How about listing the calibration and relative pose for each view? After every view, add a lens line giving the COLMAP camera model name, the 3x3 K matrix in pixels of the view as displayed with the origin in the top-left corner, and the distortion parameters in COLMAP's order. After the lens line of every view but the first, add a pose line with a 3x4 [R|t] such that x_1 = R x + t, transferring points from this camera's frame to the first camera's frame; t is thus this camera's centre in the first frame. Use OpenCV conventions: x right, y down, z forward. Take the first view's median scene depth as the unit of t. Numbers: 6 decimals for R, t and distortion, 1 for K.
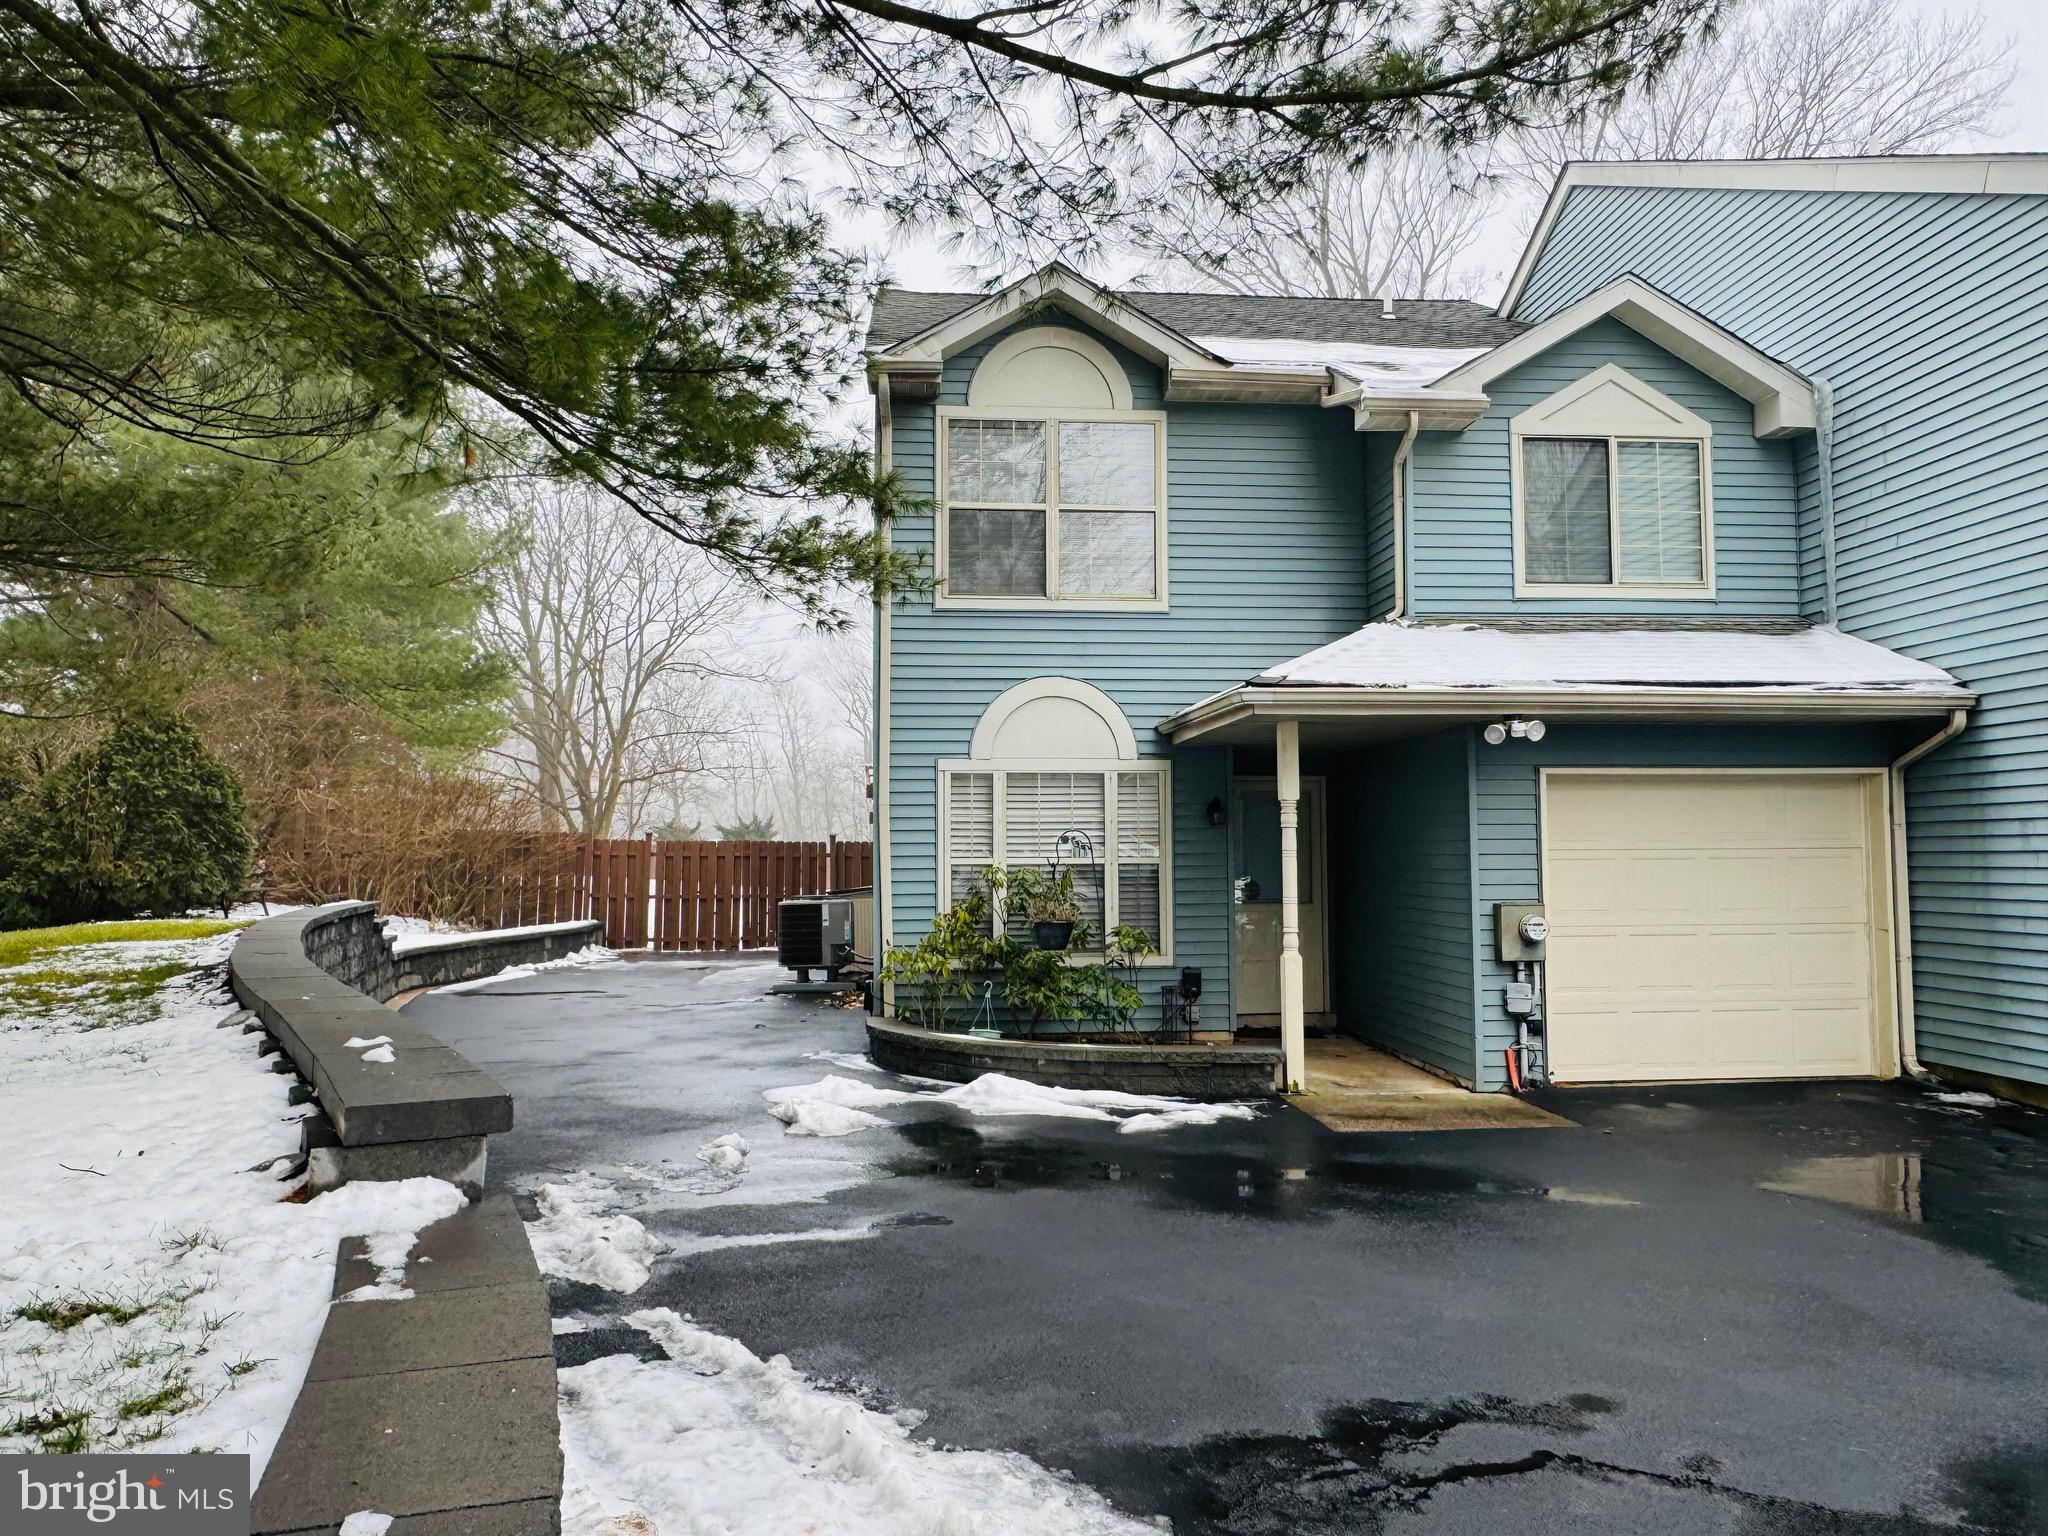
lens RADIAL K [[1393.5, 0, 1024.0], [0, 1393.5, 768.0], [0, 0, 1]] dist [-0.000126, -0.000986]
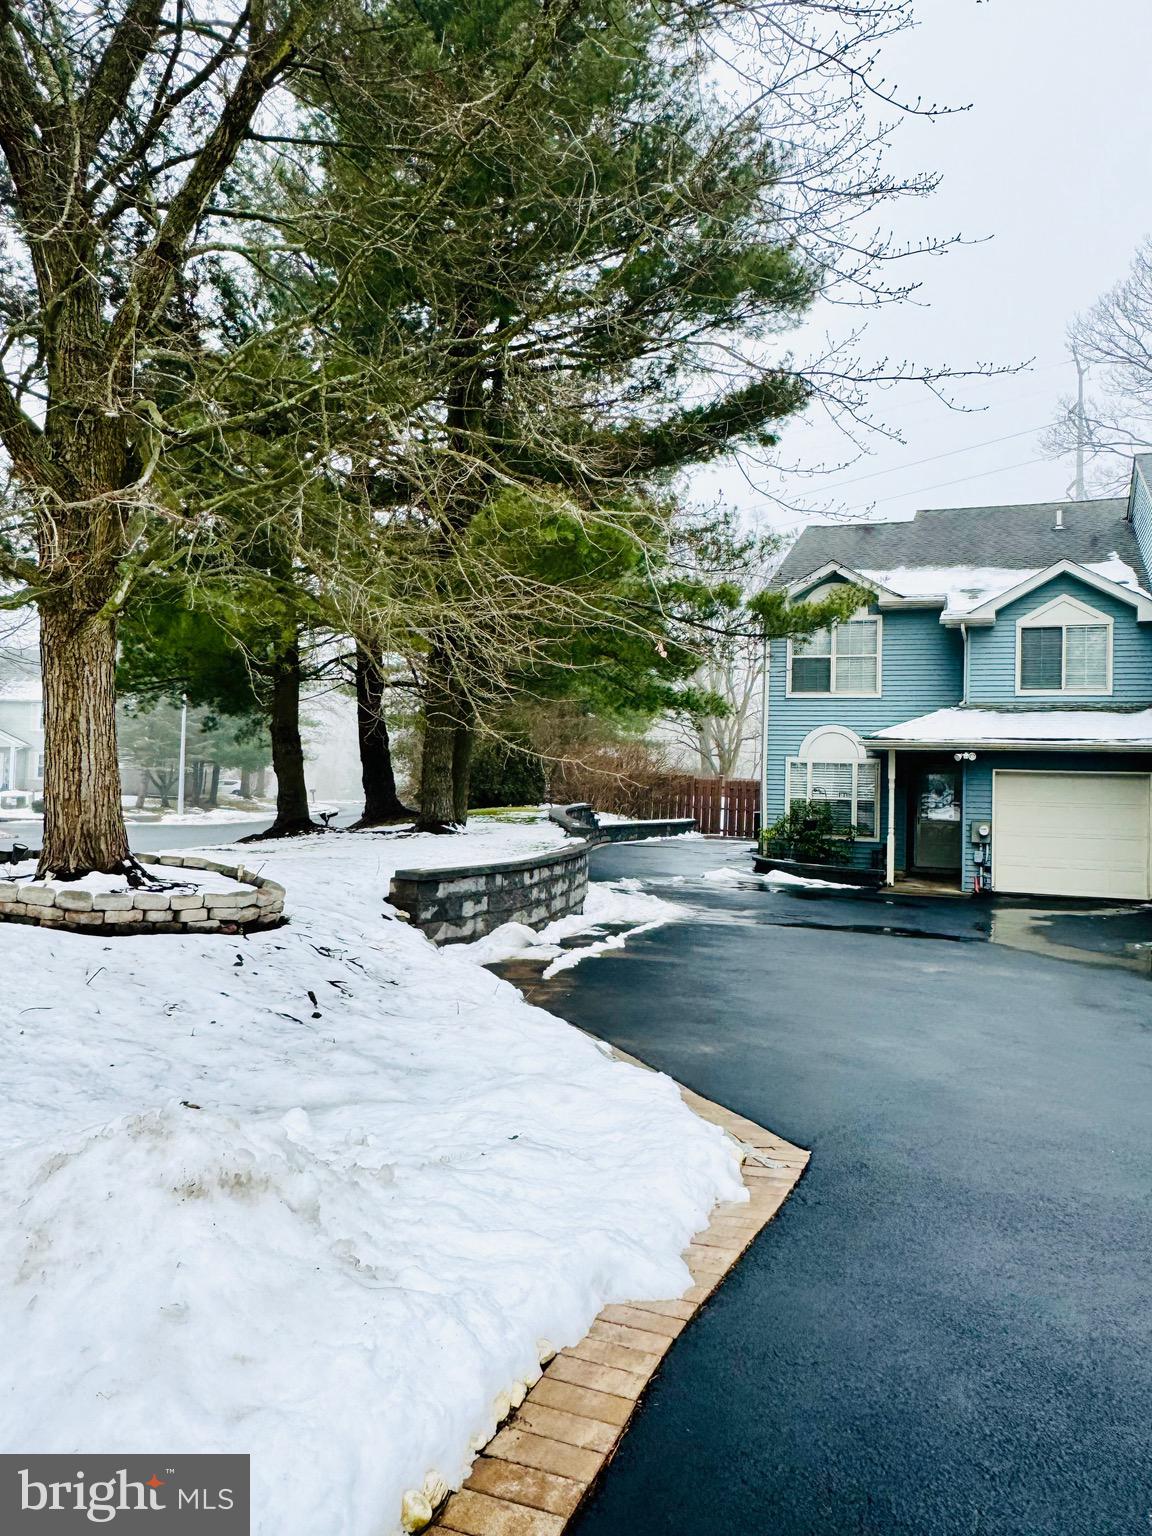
lens RADIAL K [[1045.1, 0, 576.0], [0, 1045.1, 768.0], [0, 0, 1]] dist [-0.000126, -0.000986]
pose [[0.892107, 0.024485, -0.451160, 0.474177], [-0.003150, 0.998843, 0.047980, -0.078773], [0.451813, -0.041382, 0.891152, -0.911668]]
